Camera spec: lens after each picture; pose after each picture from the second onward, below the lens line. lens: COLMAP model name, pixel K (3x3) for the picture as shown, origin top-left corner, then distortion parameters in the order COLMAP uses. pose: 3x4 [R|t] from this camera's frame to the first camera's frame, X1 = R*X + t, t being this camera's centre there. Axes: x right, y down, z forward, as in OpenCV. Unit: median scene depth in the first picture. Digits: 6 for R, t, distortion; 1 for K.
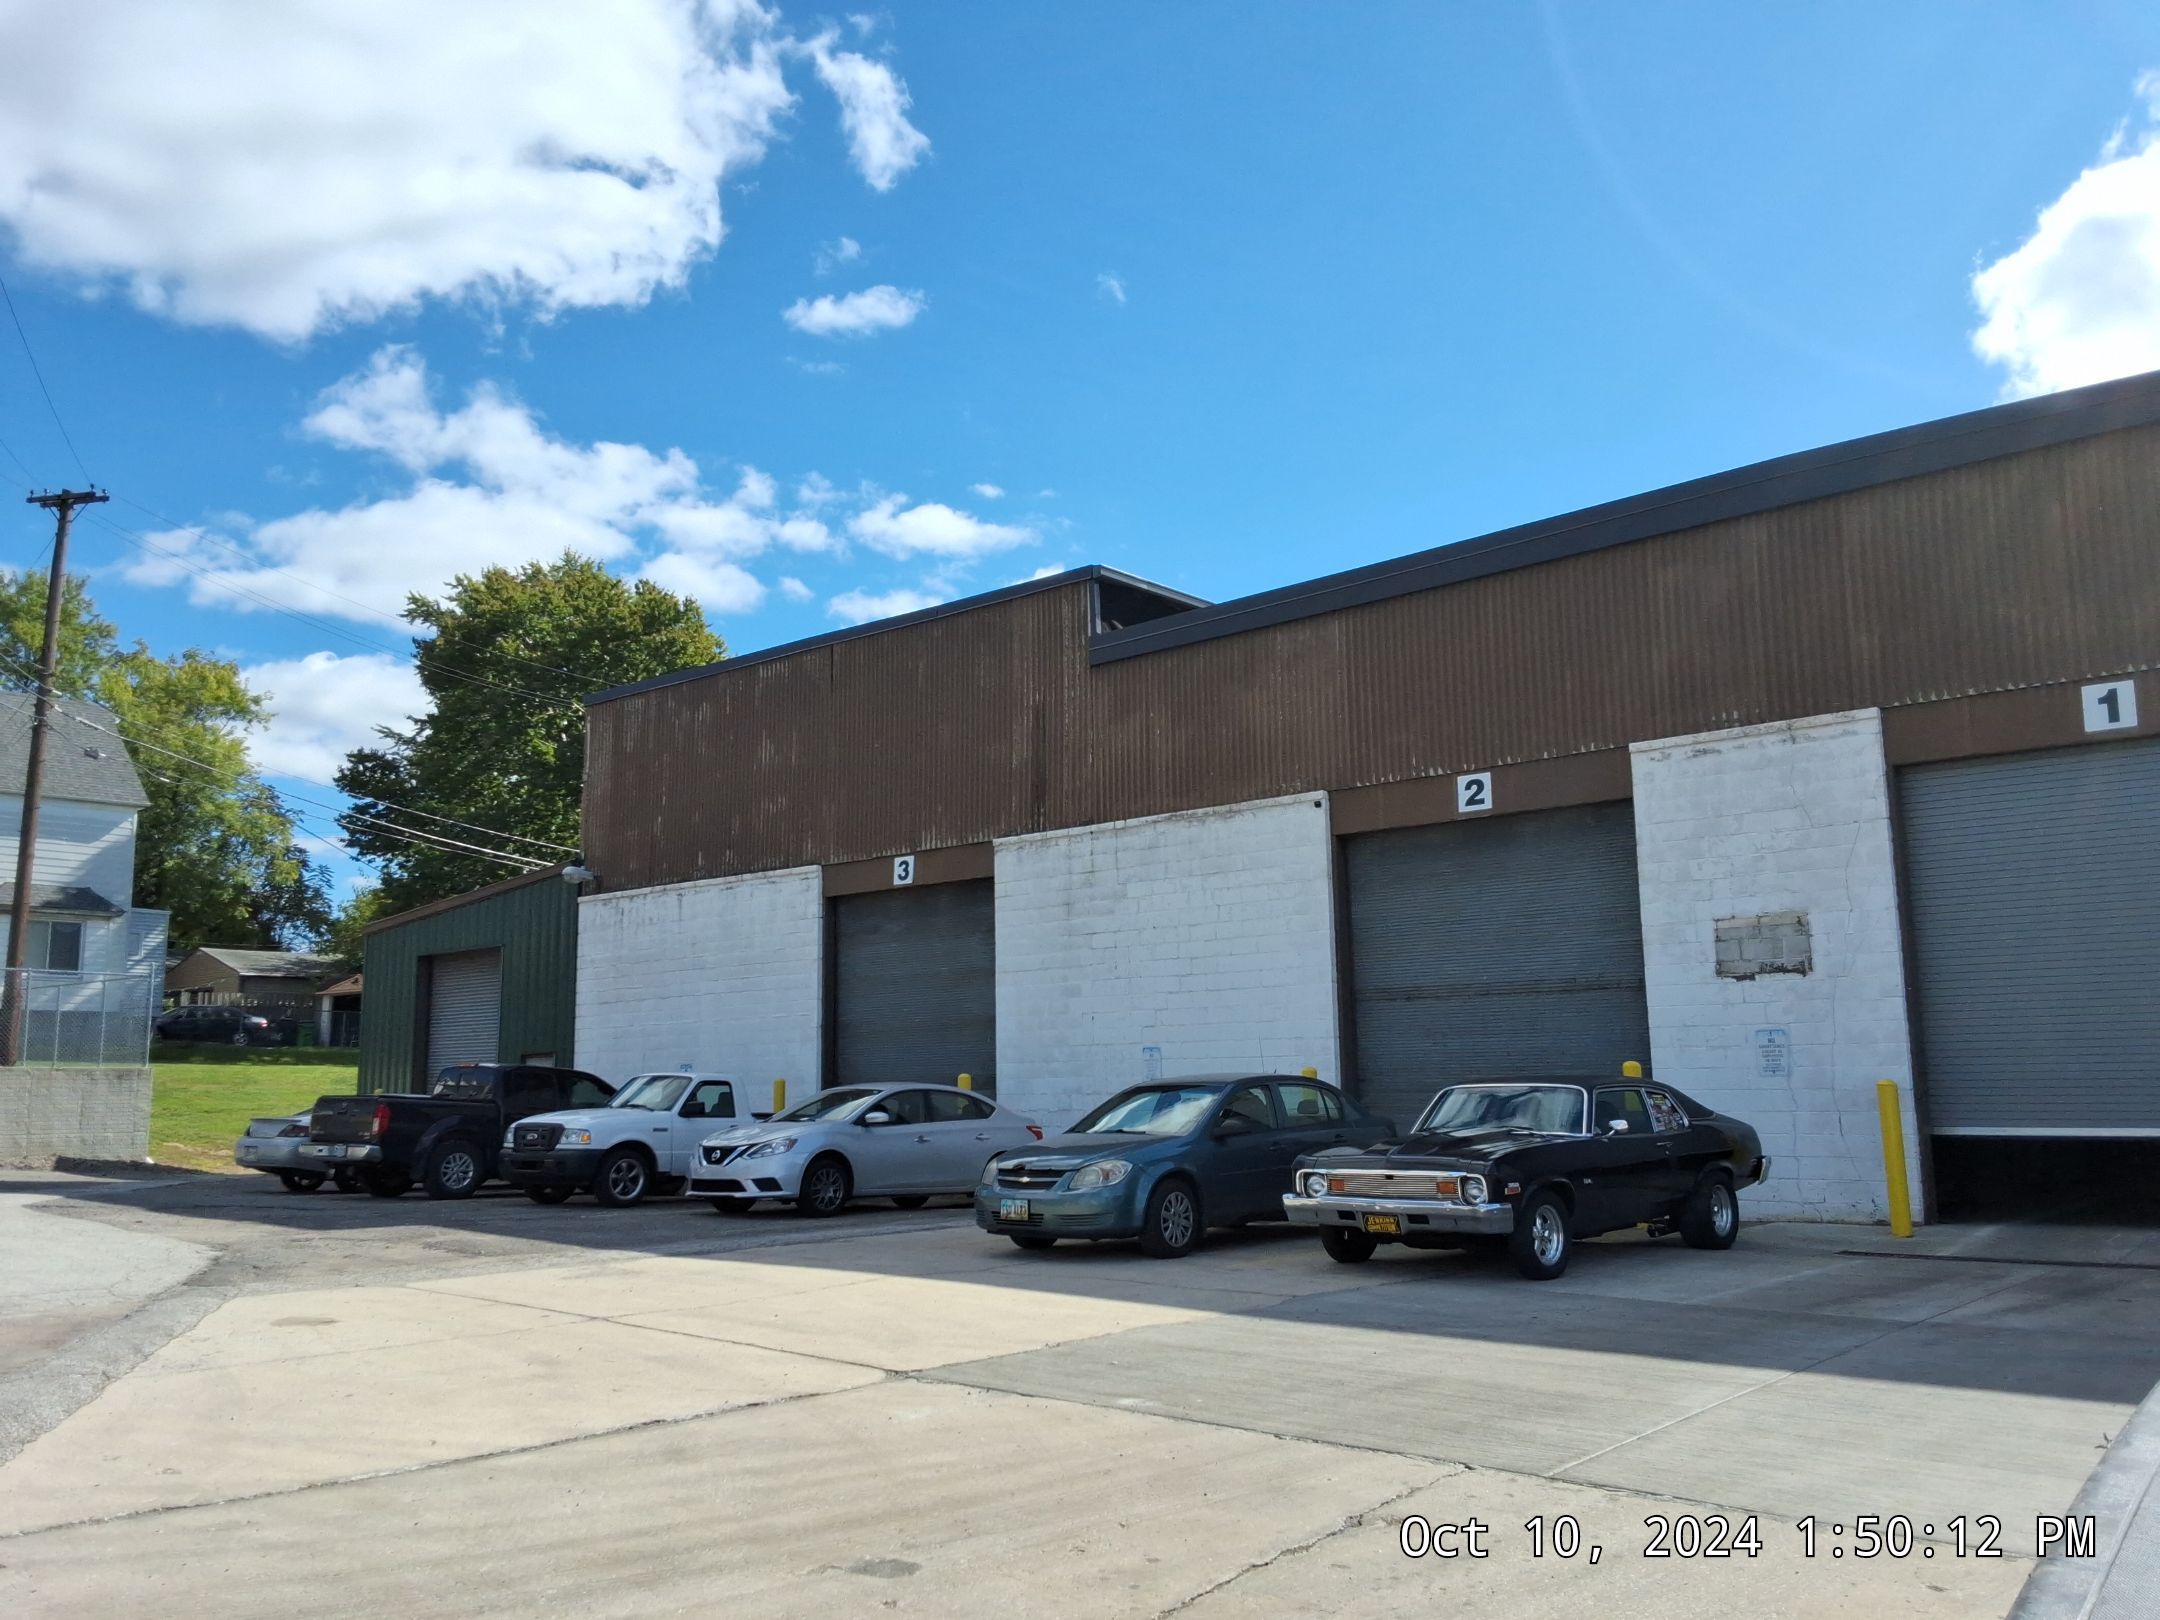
lens RADIAL K [[1785.4, 0, 1098.9], [0, 1785.4, 792.9], [0, 0, 1]] dist [0.090767, -0.090344]
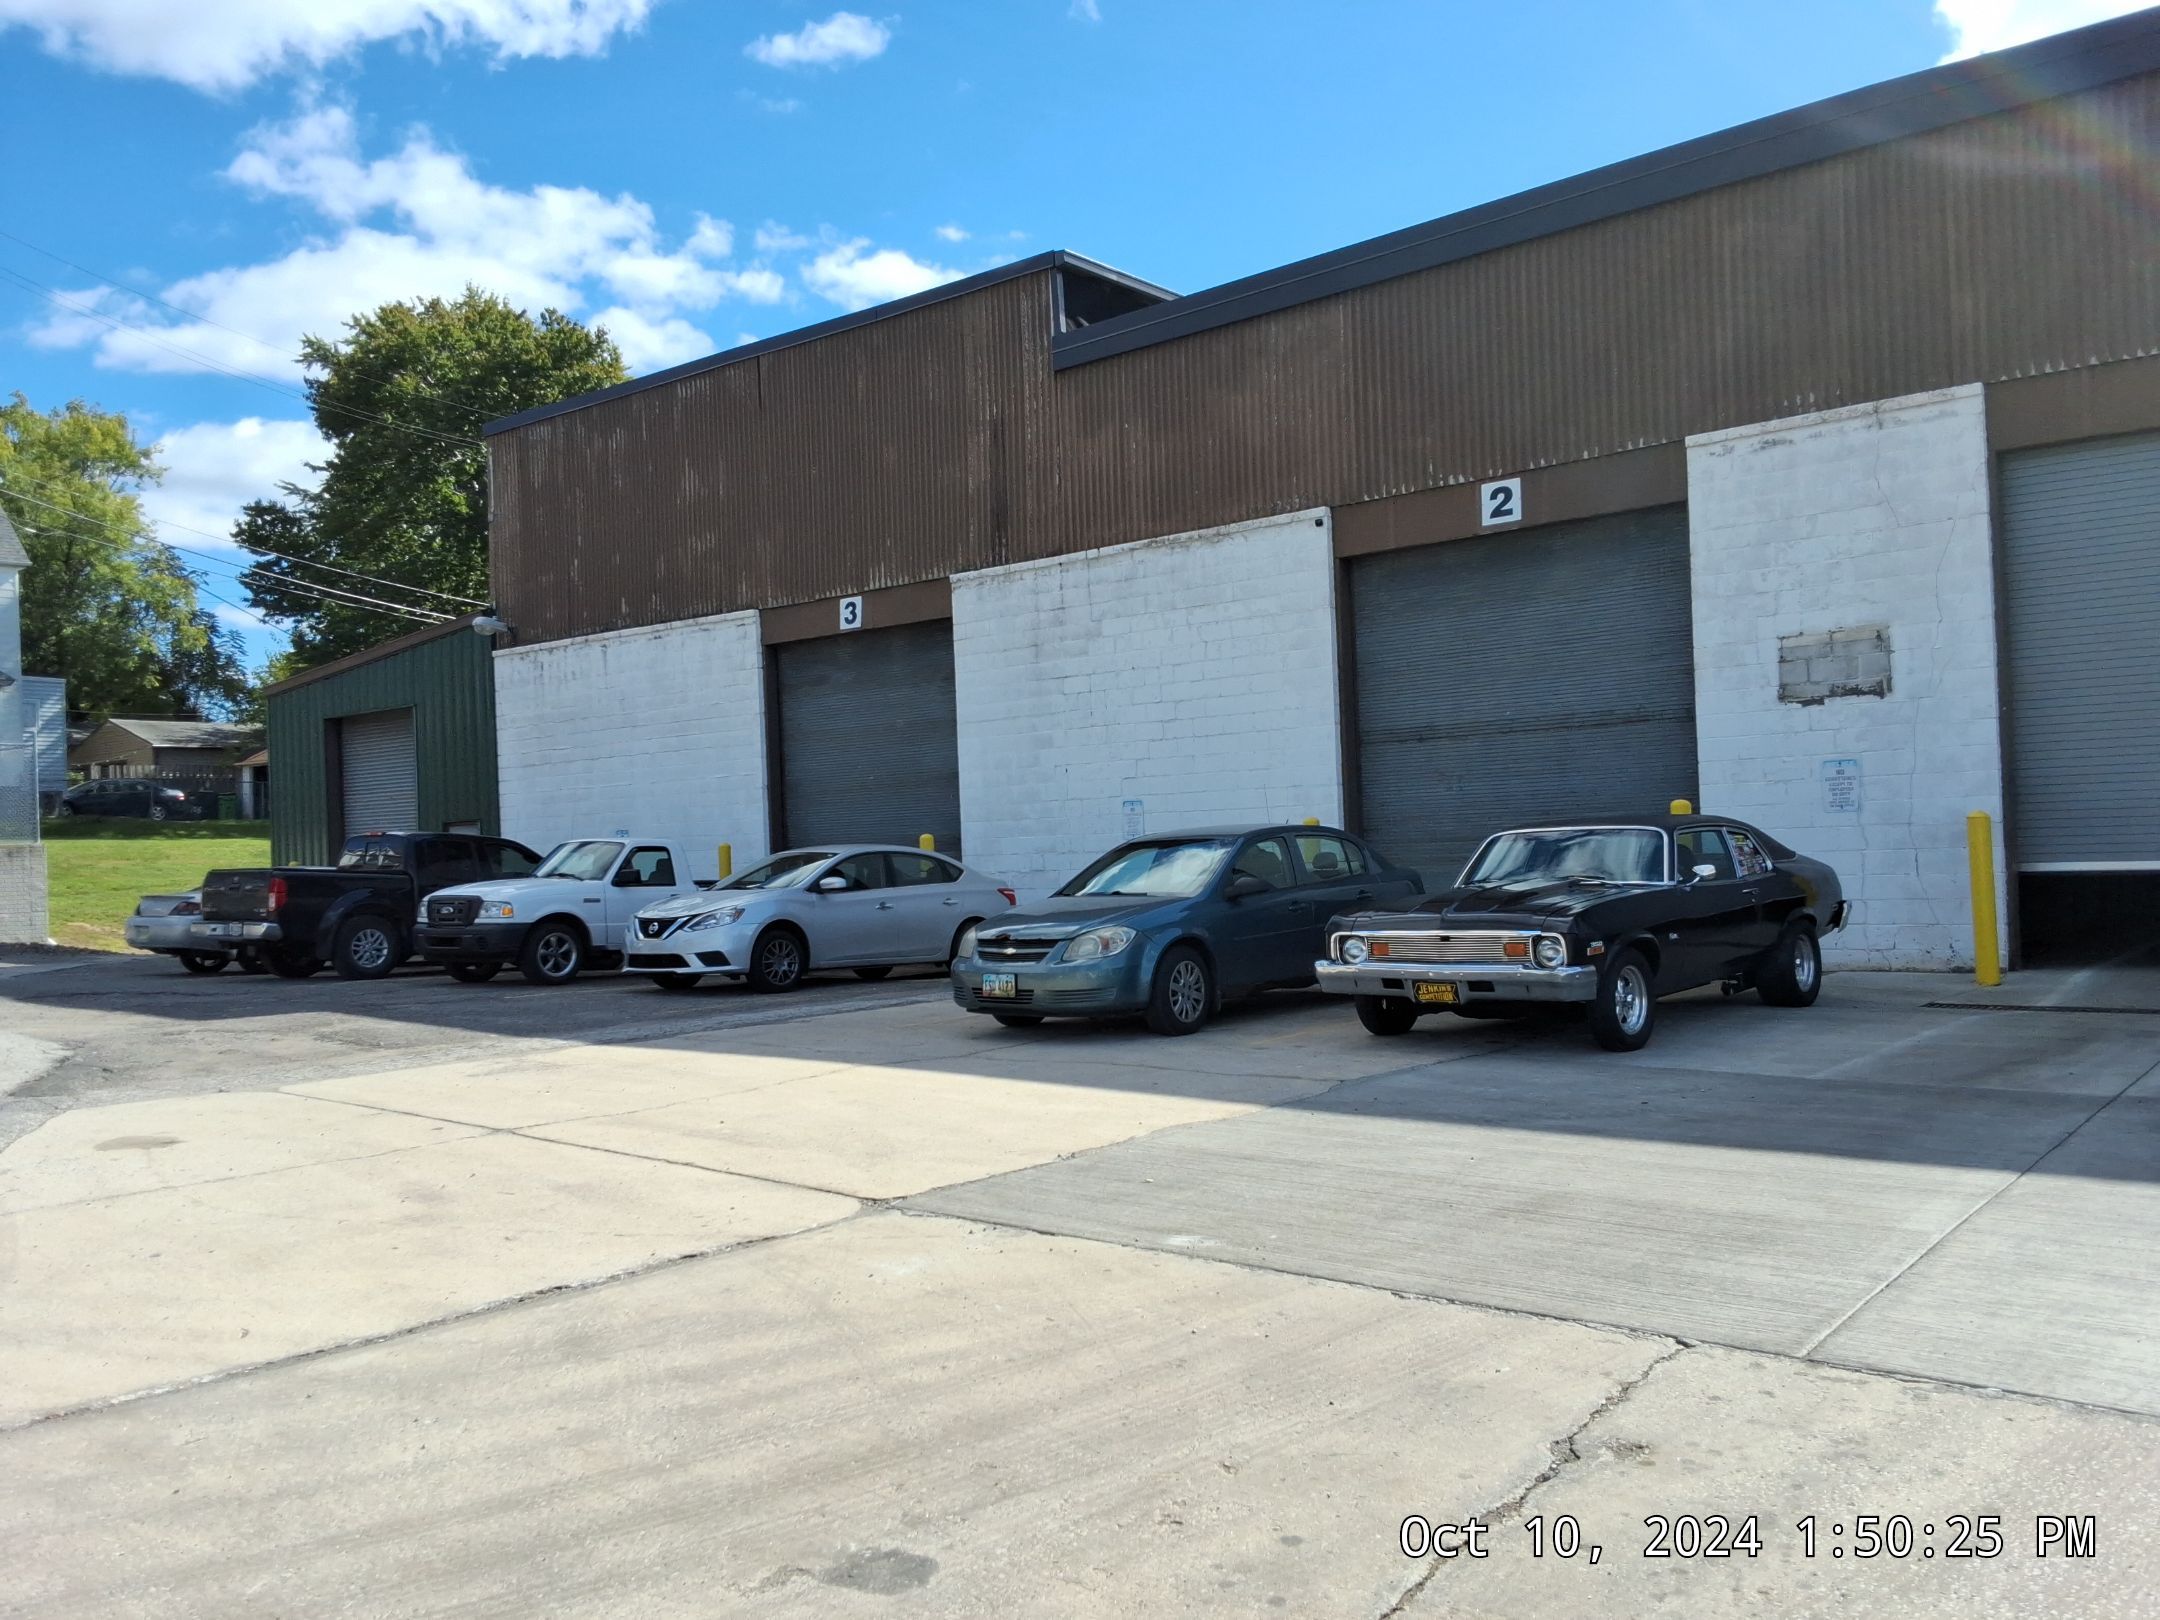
lens RADIAL K [[1785.4, 0, 1064.3], [0, 1785.4, 822.6], [0, 0, 1]] dist [0.090767, -0.090344]
pose [[0.999709, -0.022364, 0.009004, -0.016121], [0.020782, 0.988718, 0.148342, 0.021802], [-0.012220, -0.148112, 0.988895, 0.122981]]
